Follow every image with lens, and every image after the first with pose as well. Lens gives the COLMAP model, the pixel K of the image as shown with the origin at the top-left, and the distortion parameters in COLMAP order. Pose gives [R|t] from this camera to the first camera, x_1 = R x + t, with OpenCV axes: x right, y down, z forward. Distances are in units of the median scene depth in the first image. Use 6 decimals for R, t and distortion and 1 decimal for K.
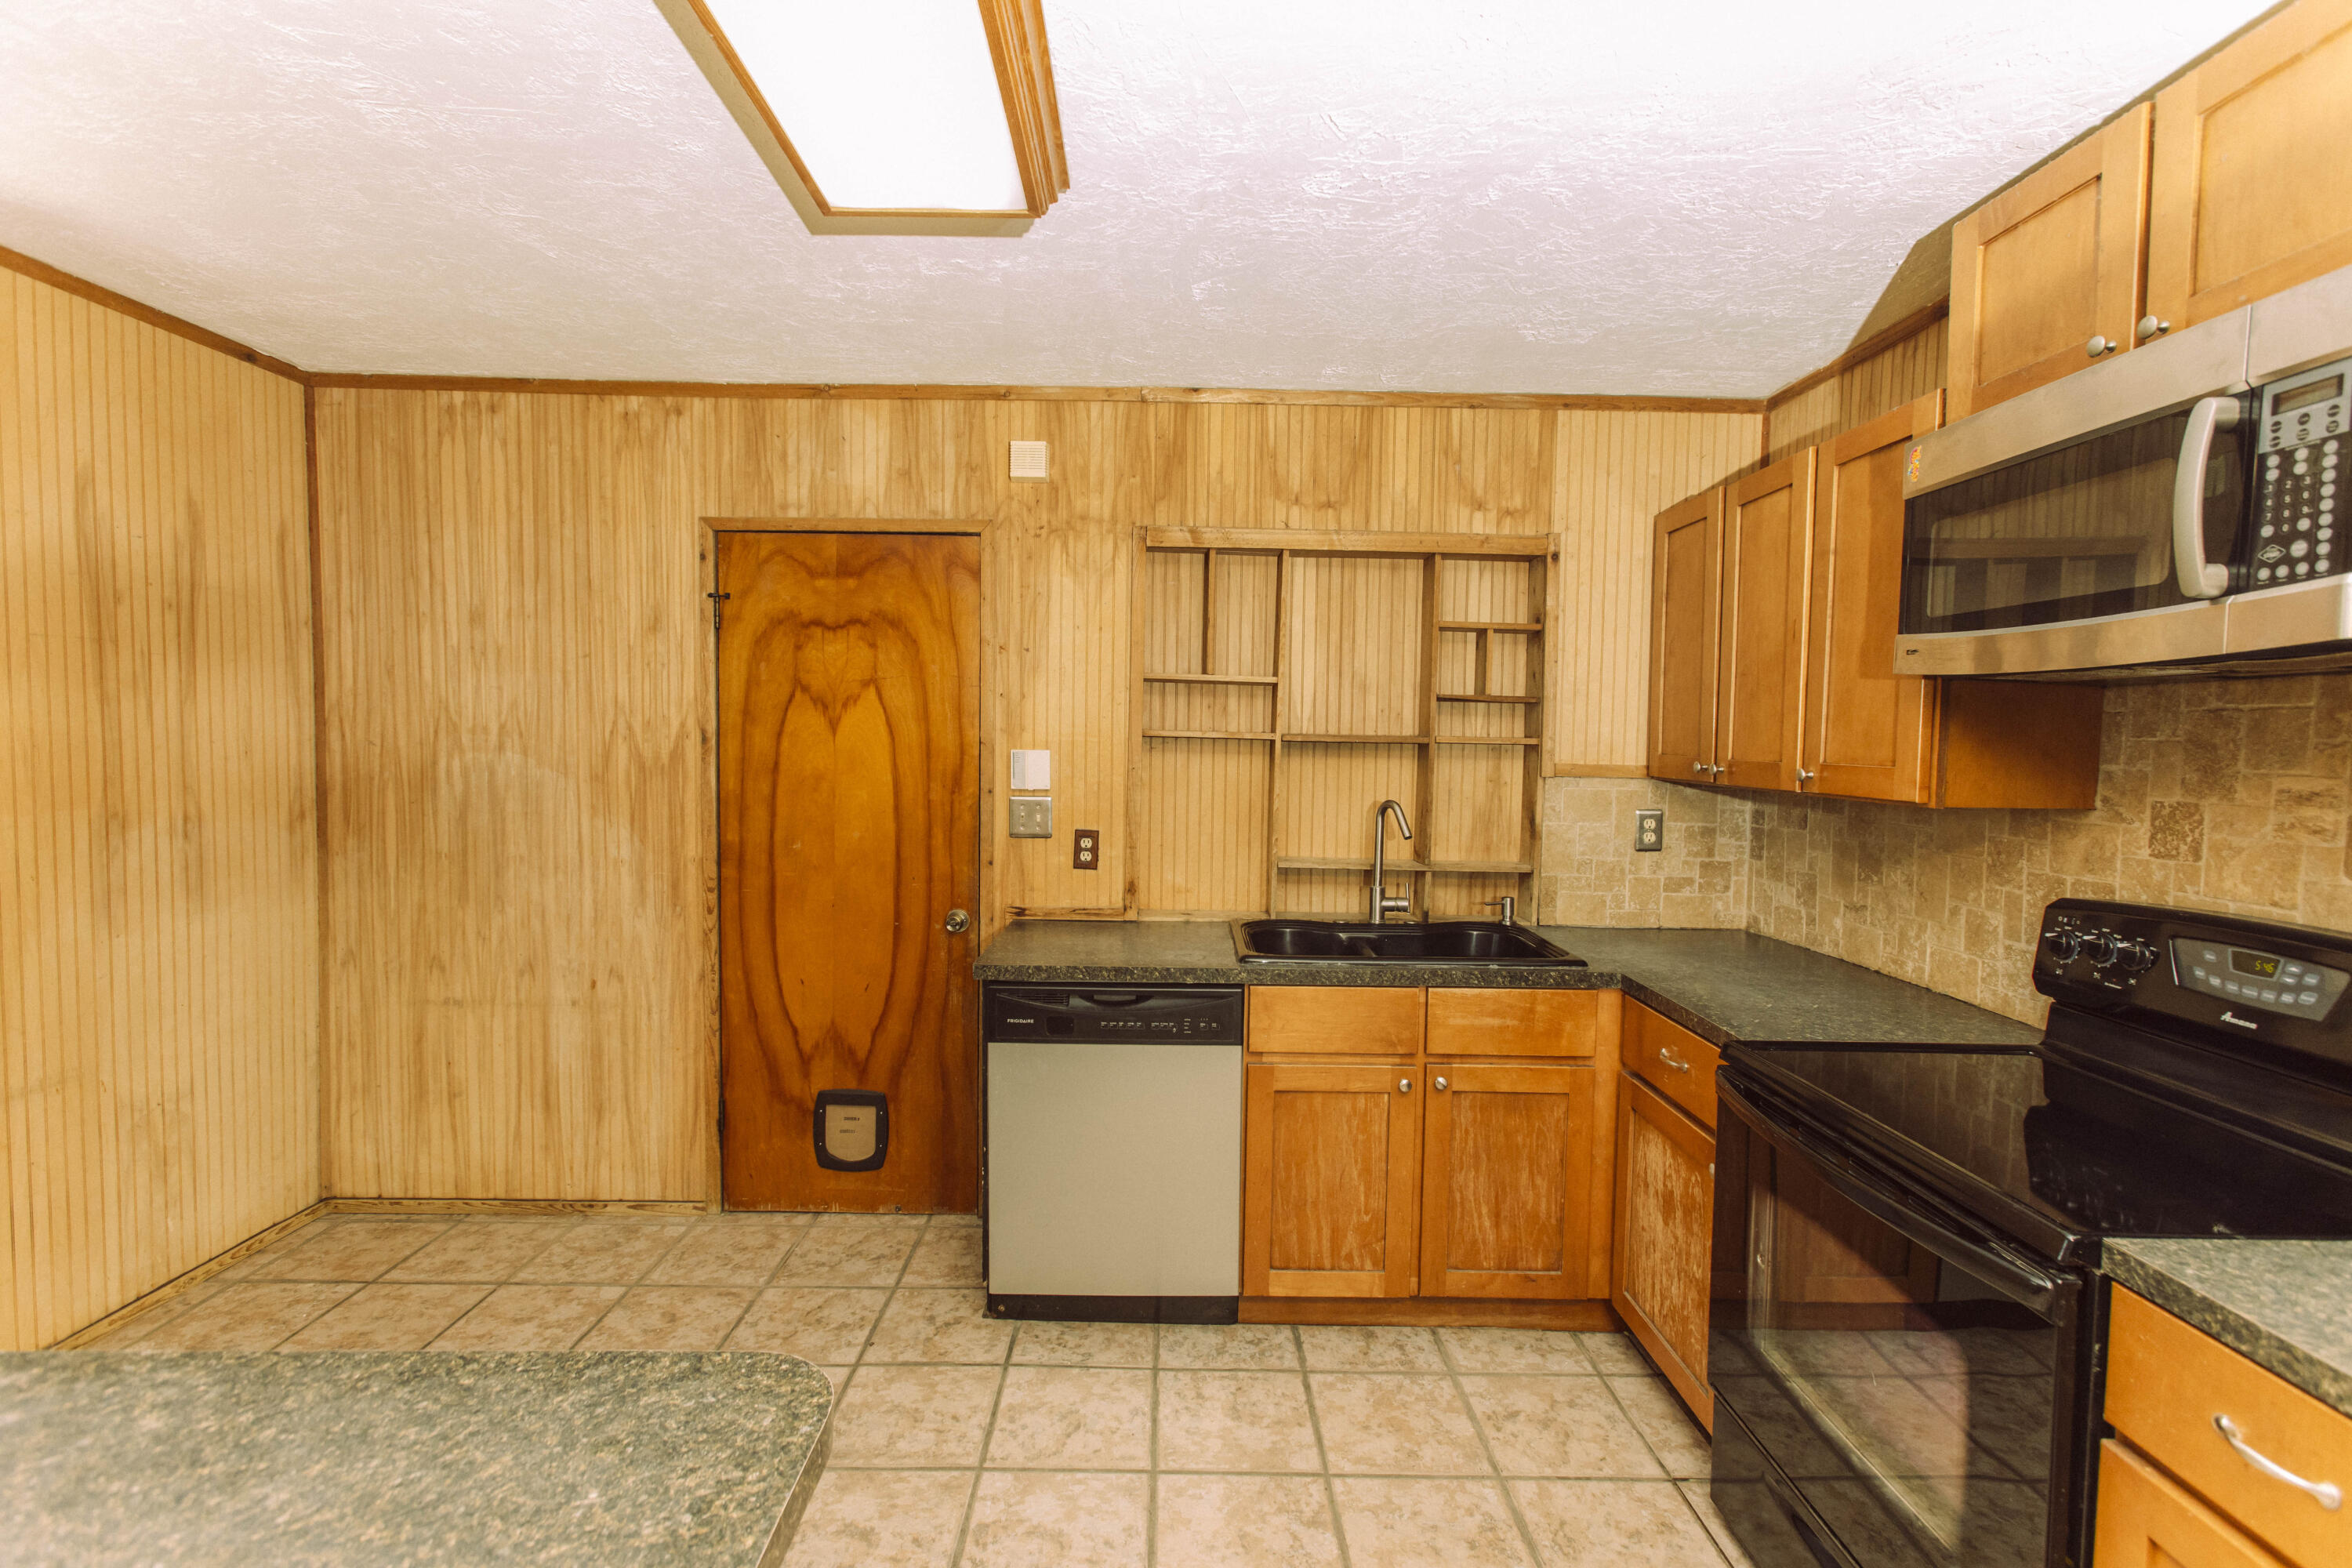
lens RADIAL K [[1049.8, 0, 1176.0], [0, 1049.8, 784.0], [0, 0, 1]] dist [-0.003996, 0.000980]
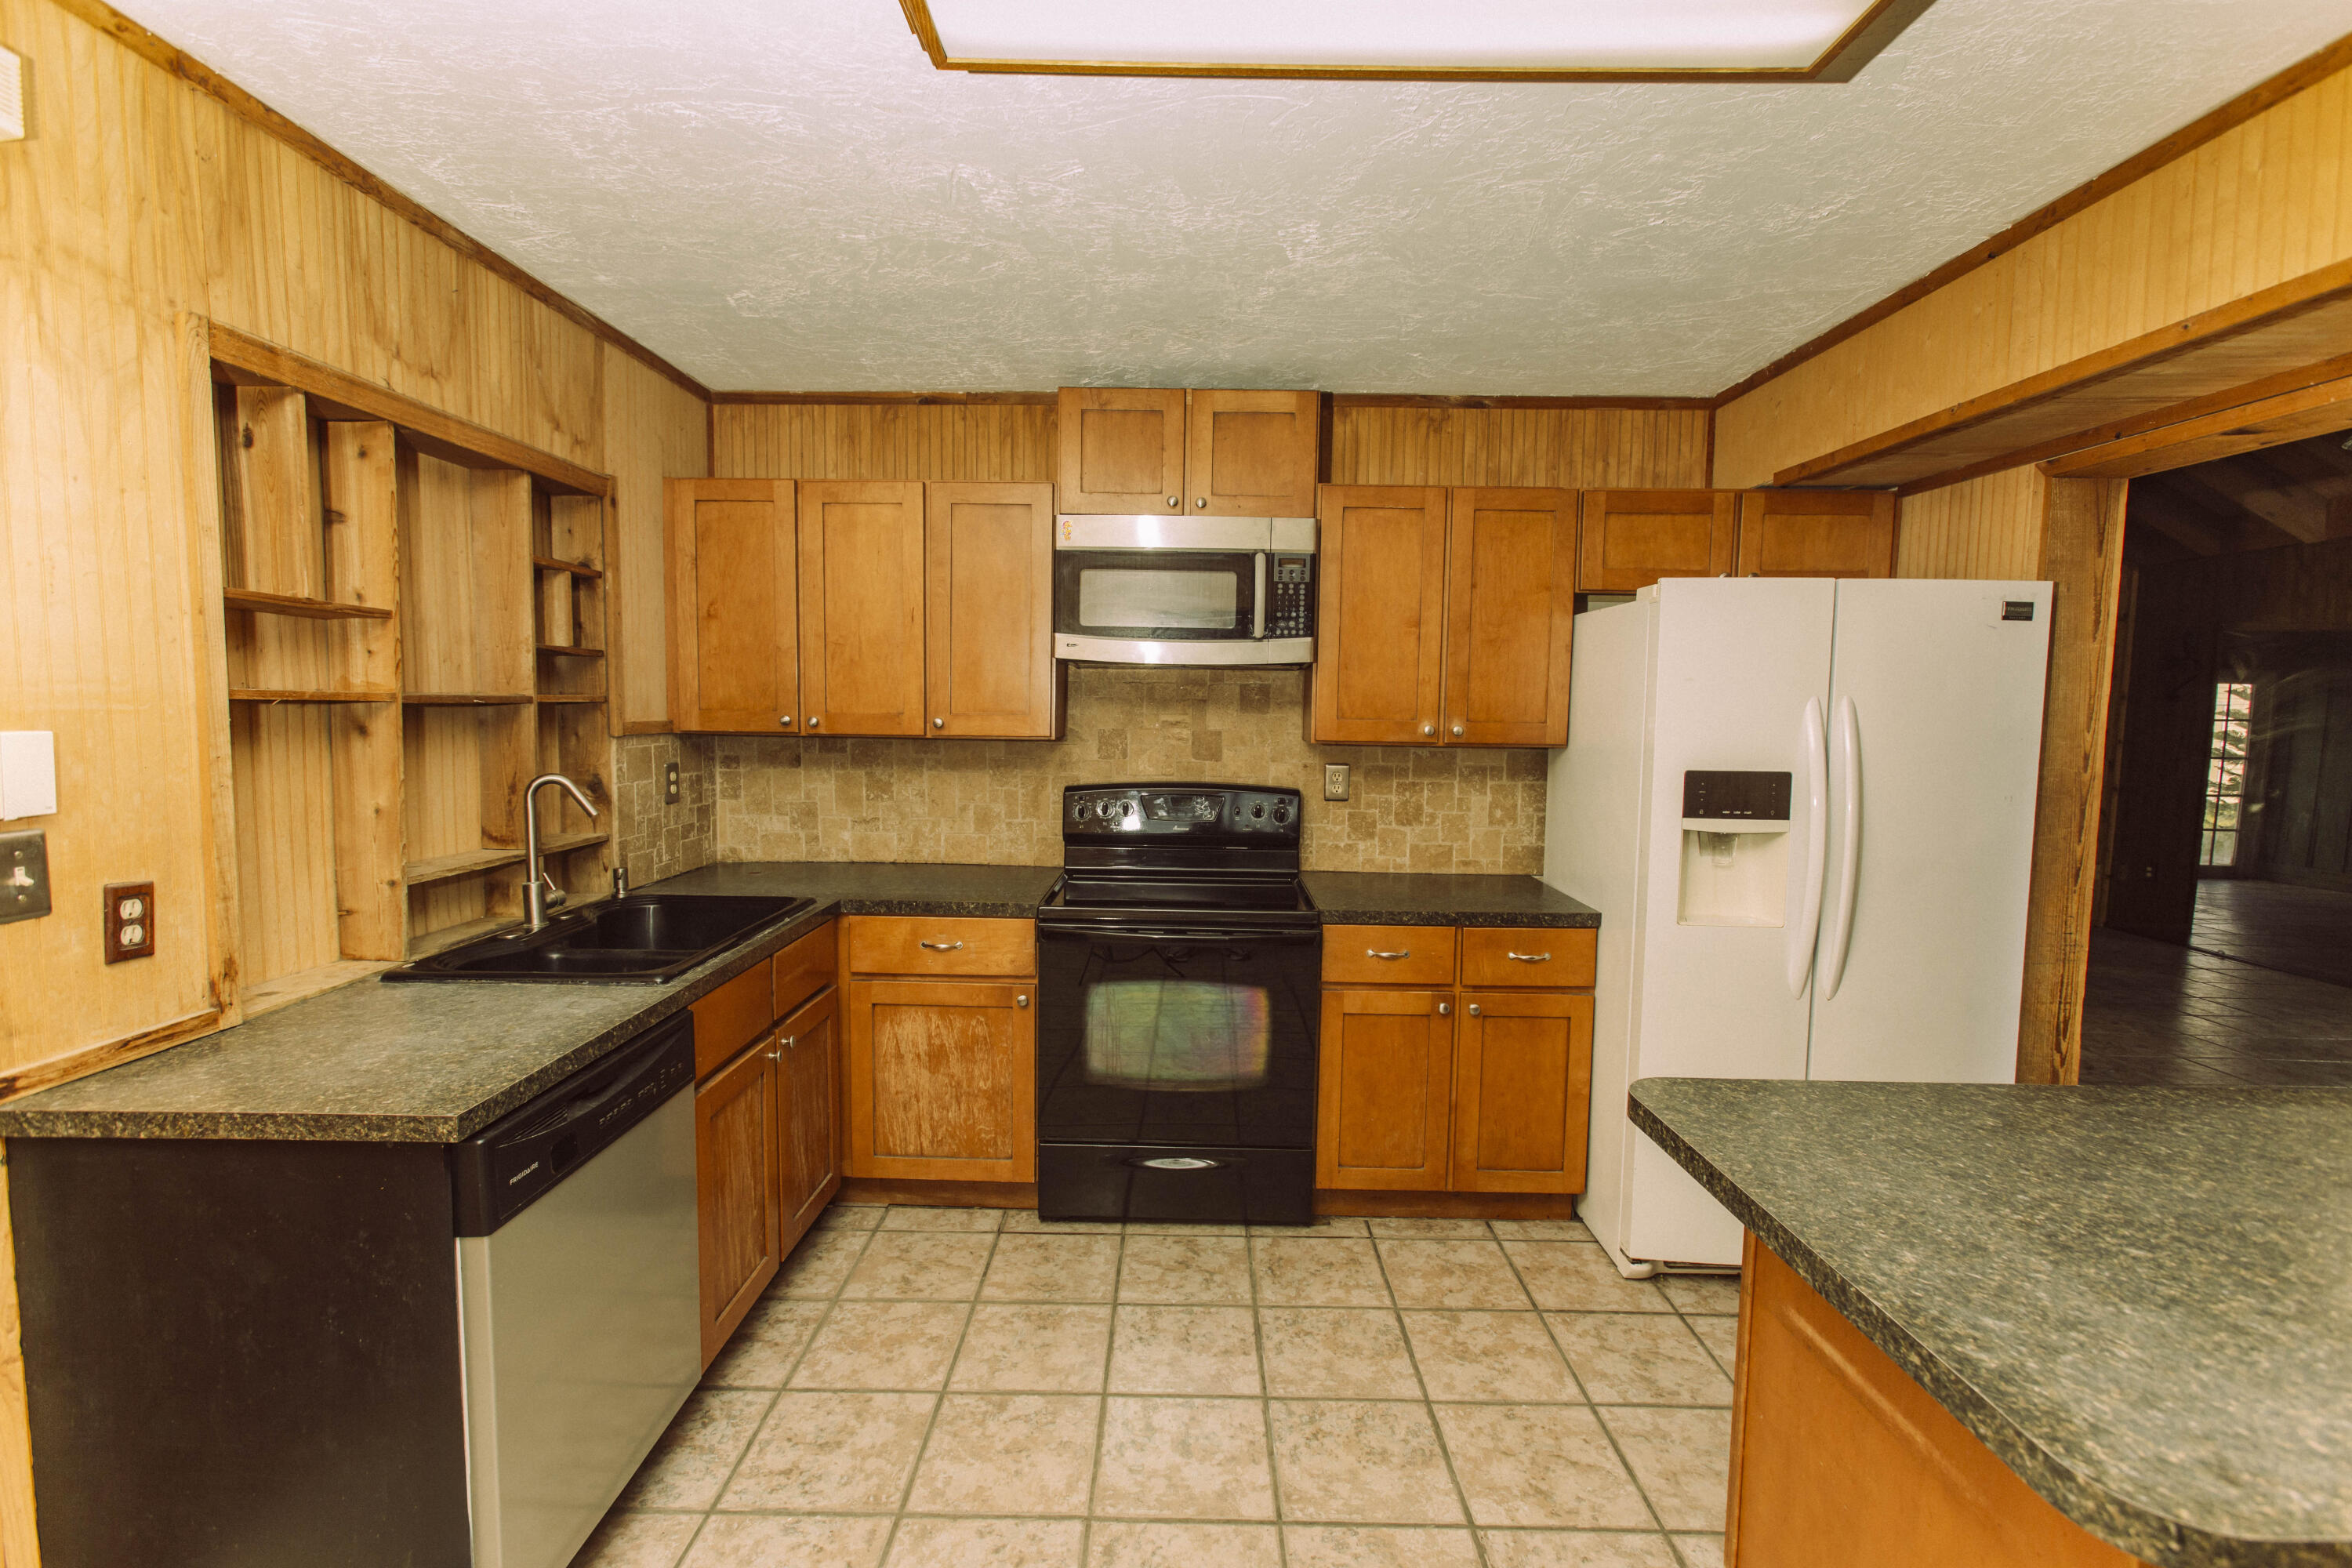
lens RADIAL K [[1049.8, 0, 1176.0], [0, 1049.8, 784.0], [0, 0, 1]] dist [-0.003996, 0.000980]
pose [[0.028774, -0.094278, 0.995130, -0.709277], [0.035418, 0.995013, 0.093243, -0.042412], [-0.998958, 0.032562, 0.031970, 0.583403]]
